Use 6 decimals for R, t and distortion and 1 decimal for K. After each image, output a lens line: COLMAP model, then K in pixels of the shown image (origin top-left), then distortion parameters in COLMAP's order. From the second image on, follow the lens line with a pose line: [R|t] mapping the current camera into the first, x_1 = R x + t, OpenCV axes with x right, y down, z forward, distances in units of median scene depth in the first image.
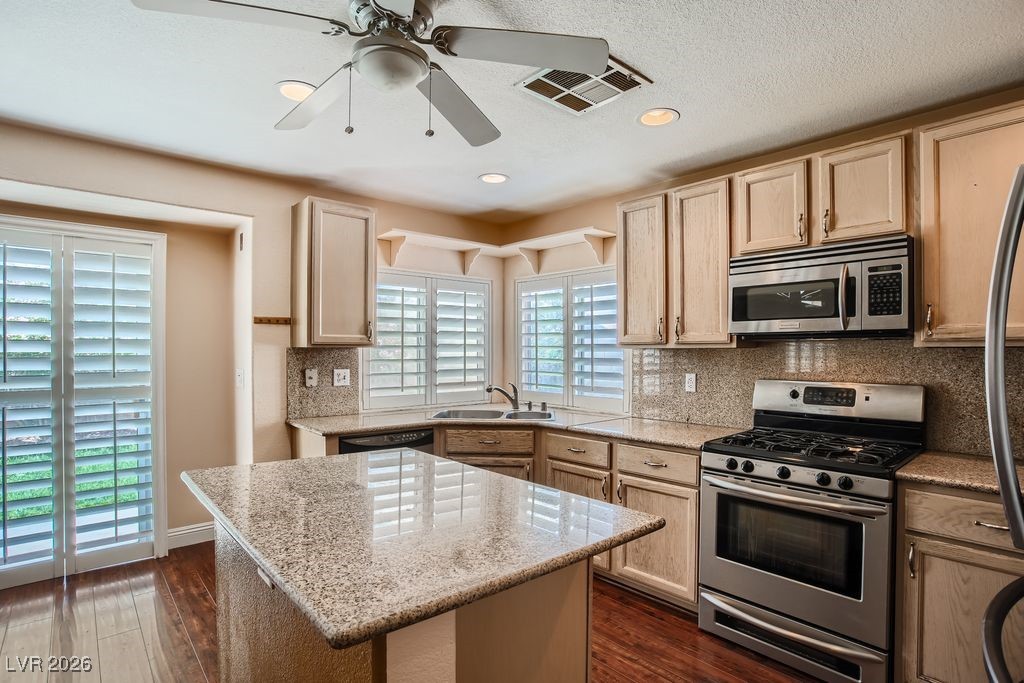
lens RADIAL K [[533.1, 0, 511.2], [0, 533.1, 348.8], [0, 0, 1]] dist [0.002556, 0.000590]
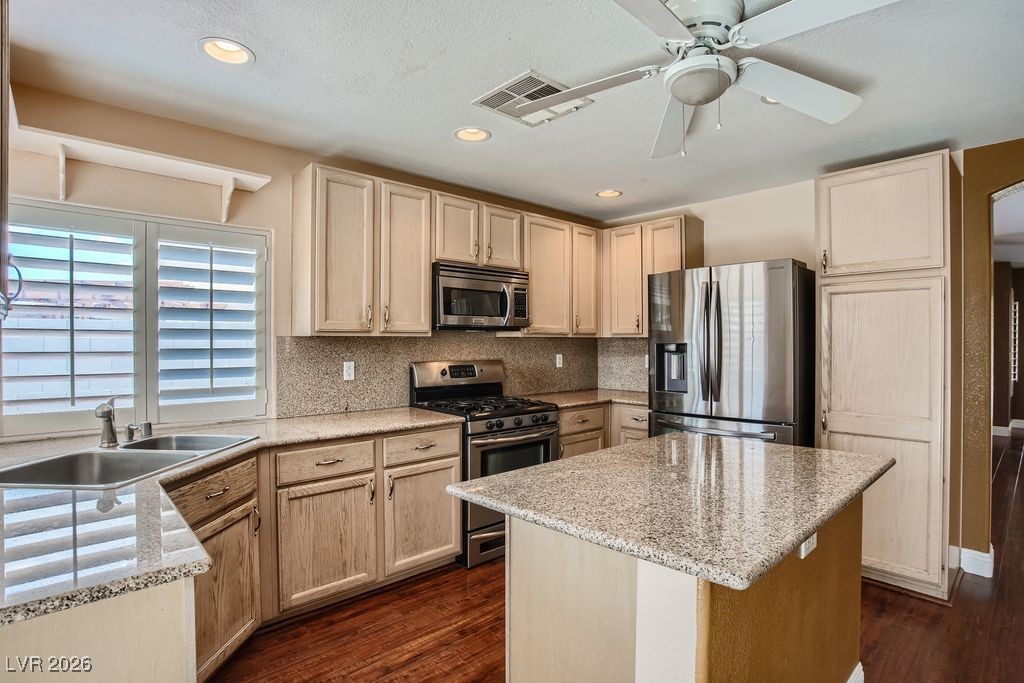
lens RADIAL K [[533.1, 0, 511.4], [0, 533.1, 340.2], [0, 0, 1]] dist [0.002556, 0.000590]
pose [[0.002033, -0.001876, 0.999996, -0.790724], [-0.003342, 0.999993, 0.001883, 0.003524], [-0.999992, -0.003346, 0.002027, 0.834546]]
